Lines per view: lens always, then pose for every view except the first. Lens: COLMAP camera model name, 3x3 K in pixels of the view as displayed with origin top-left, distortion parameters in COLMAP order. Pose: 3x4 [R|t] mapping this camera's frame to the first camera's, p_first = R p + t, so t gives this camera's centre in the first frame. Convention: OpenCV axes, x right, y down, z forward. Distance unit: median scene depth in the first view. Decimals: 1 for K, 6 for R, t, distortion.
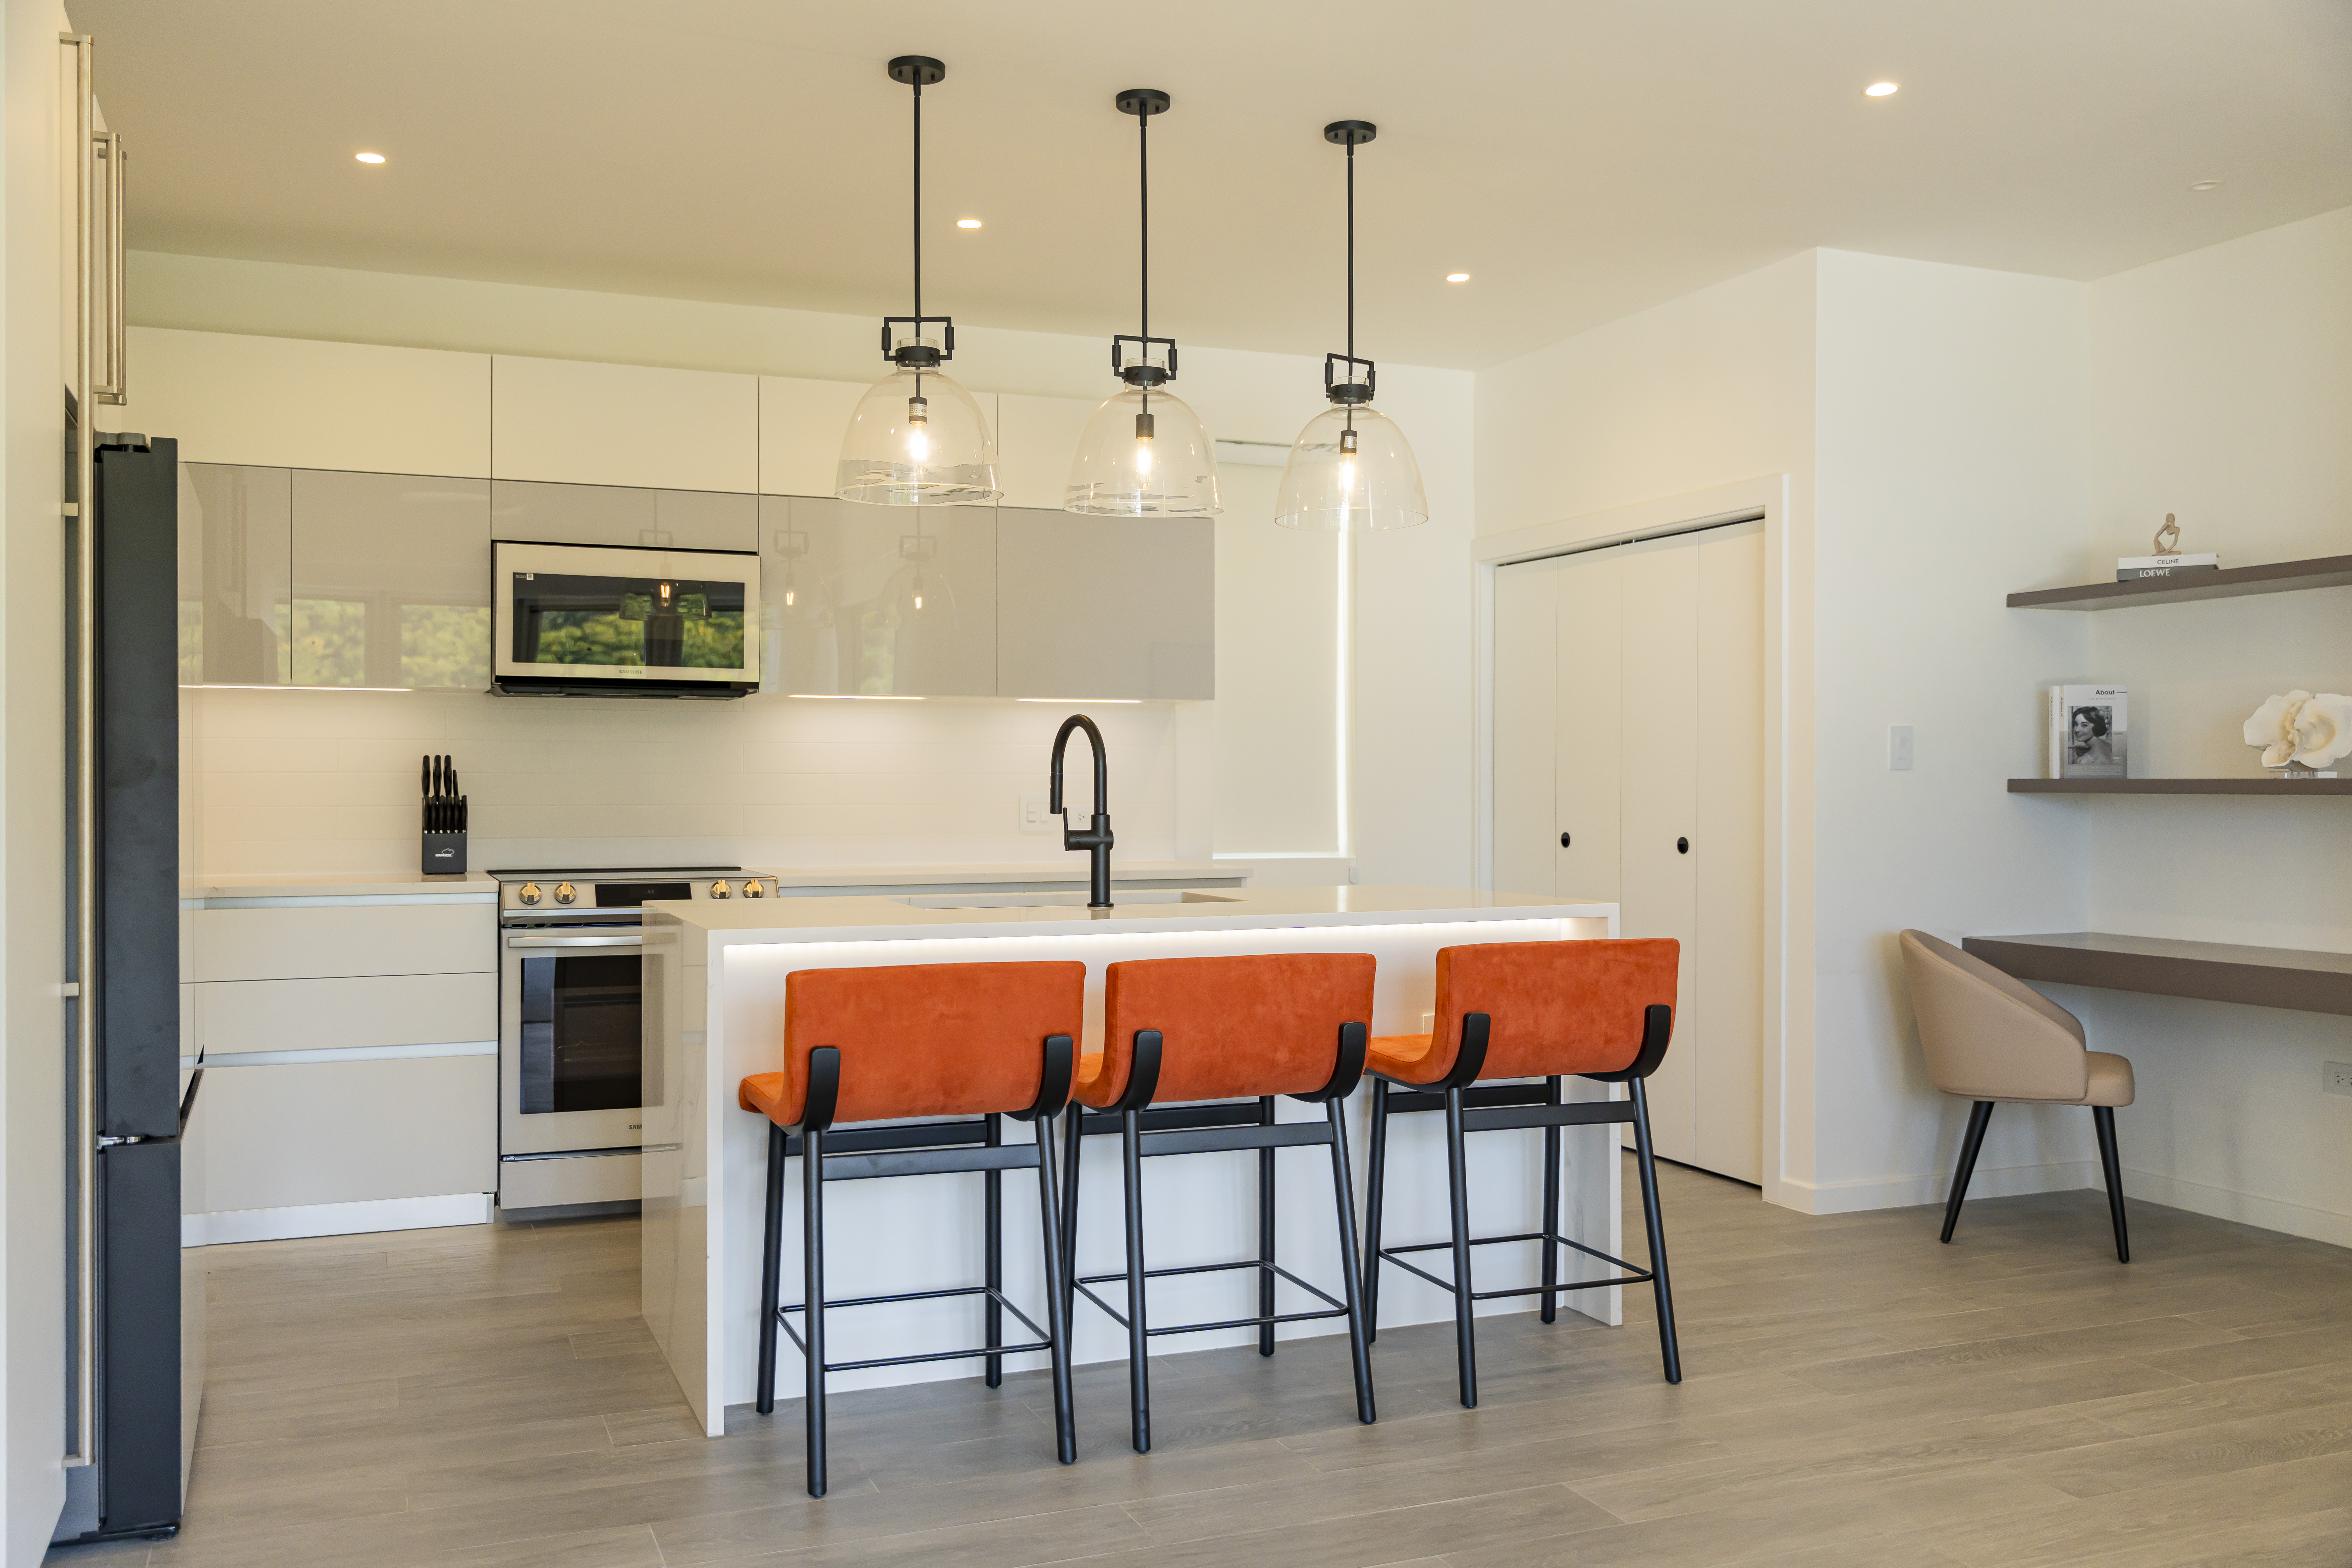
lens RADIAL K [[2079.8, 0, 1153.7], [0, 2079.8, 783.2], [0, 0, 1]] dist [0.001688, 0.021155]
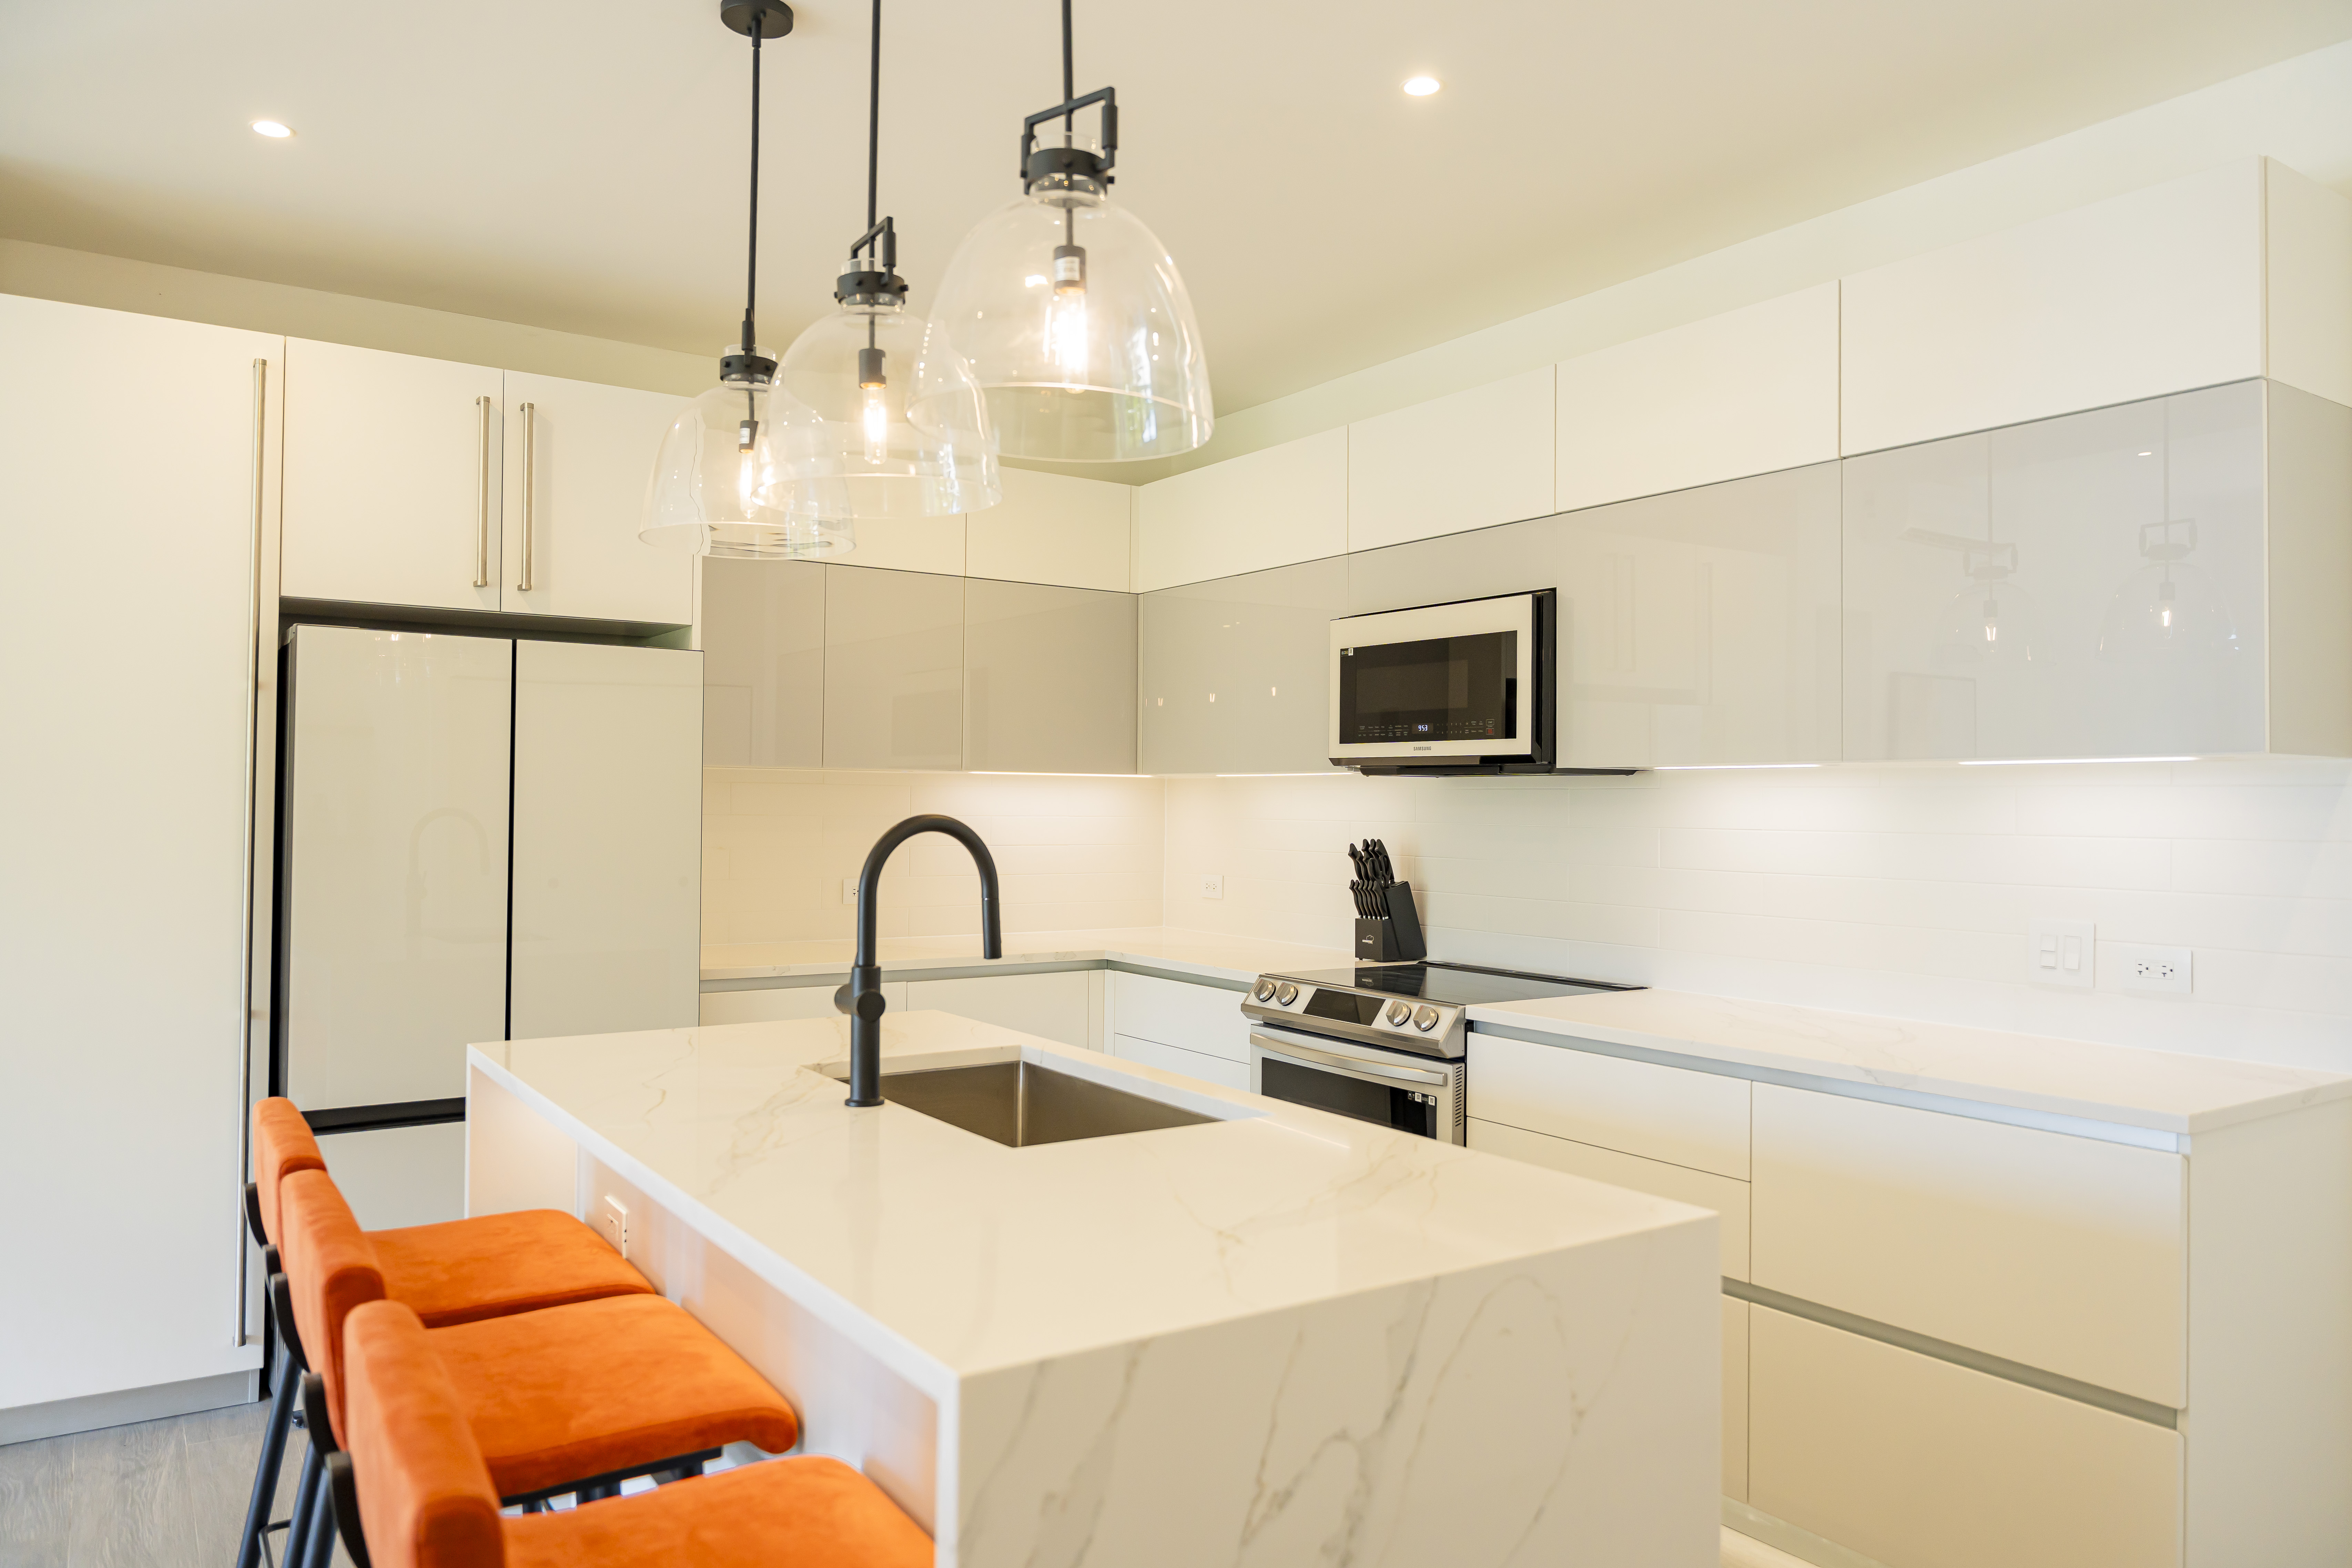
lens RADIAL K [[1590.8, 0, 1180.4], [0, 1590.8, 766.5], [0, 0, 1]] dist [0.004841, -0.014581]
pose [[0.204992, -0.022201, -0.978512, 0.427110], [-0.010342, 0.999638, -0.024846, -0.031769], [0.978709, 0.015213, 0.204688, 0.858533]]
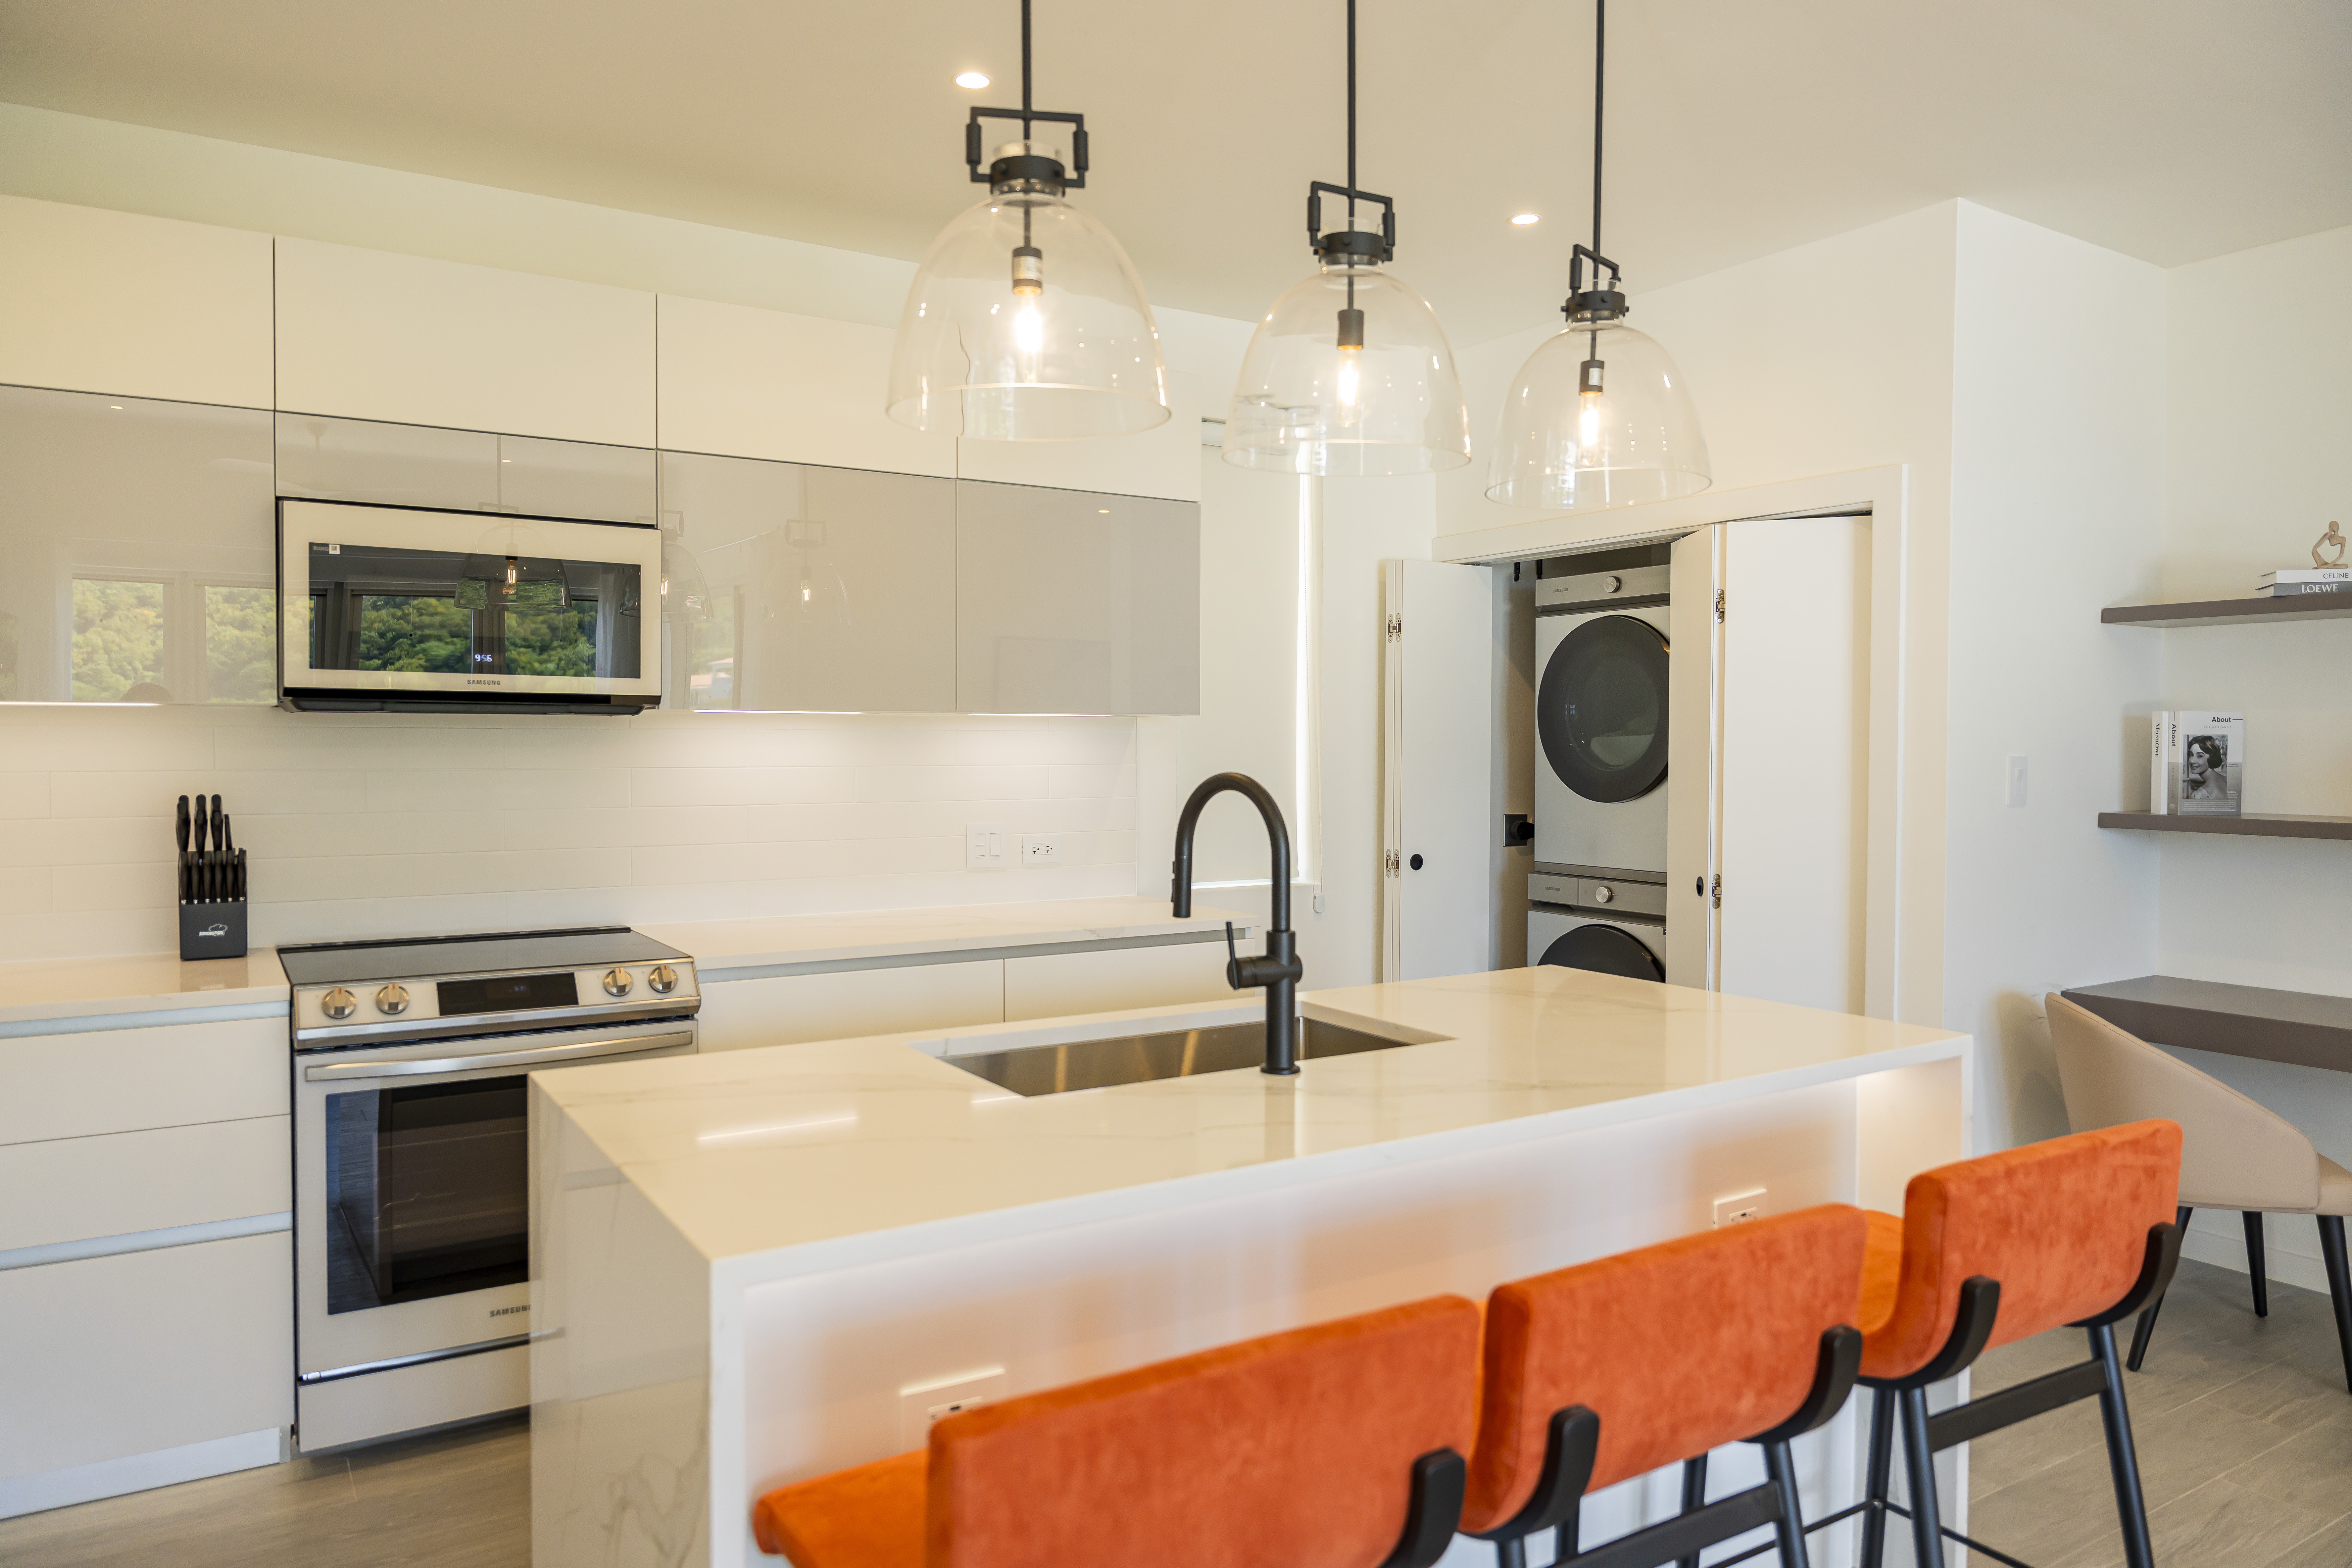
lens RADIAL K [[1590.8, 0, 1167.7], [0, 1590.8, 780.1], [0, 0, 1]] dist [0.004841, -0.014581]
pose [[0.983603, -0.002499, 0.180329, -0.128883], [-0.002248, 0.999656, 0.026114, -0.038464], [-0.180332, -0.026091, 0.983260, 0.450438]]
